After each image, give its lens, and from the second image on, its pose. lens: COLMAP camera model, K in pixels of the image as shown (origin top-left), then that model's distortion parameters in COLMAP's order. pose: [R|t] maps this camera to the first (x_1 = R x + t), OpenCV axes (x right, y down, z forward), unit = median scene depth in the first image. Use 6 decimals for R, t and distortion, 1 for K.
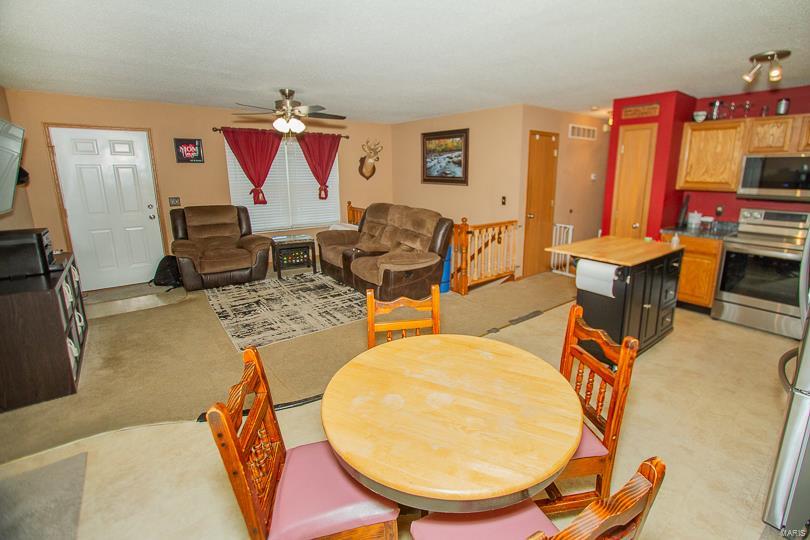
lens RADIAL K [[374.0, 0, 437.4], [0, 374.0, 247.3], [0, 0, 1]] dist [-0.019140, 0.005099]
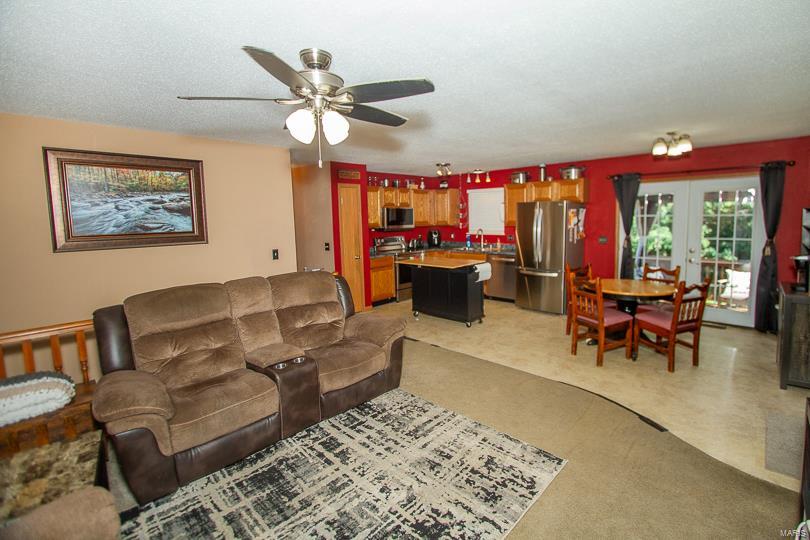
lens RADIAL K [[374.0, 0, 434.9], [0, 374.0, 250.3], [0, 0, 1]] dist [-0.019140, 0.005099]
pose [[-0.148613, -0.093071, 0.984506, -0.779581], [0.217820, 0.968029, 0.124394, -0.176025], [-0.964608, 0.232932, -0.123589, 0.826884]]
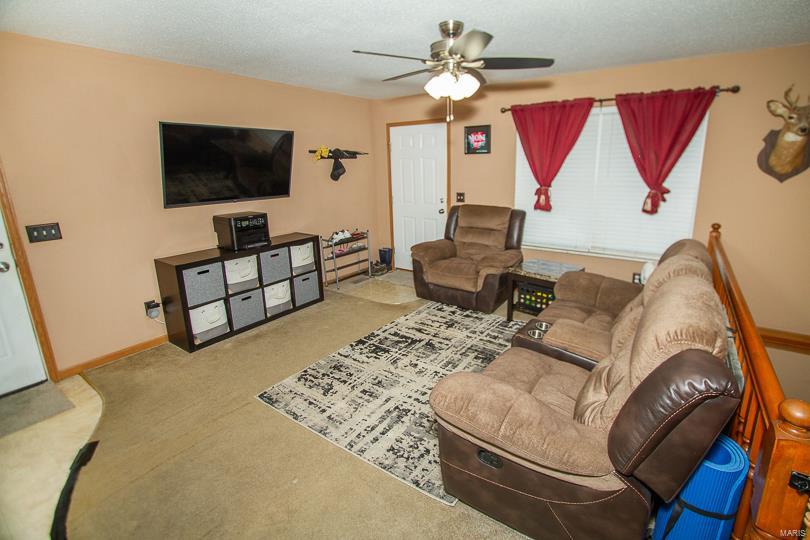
lens RADIAL K [[374.0, 0, 435.5], [0, 374.0, 248.6], [0, 0, 1]] dist [-0.019140, 0.005099]
pose [[0.293062, 0.206906, -0.933437, 0.169788], [-0.179671, 0.970827, 0.158784, -0.145947], [0.939060, 0.121178, 0.321688, 0.710506]]
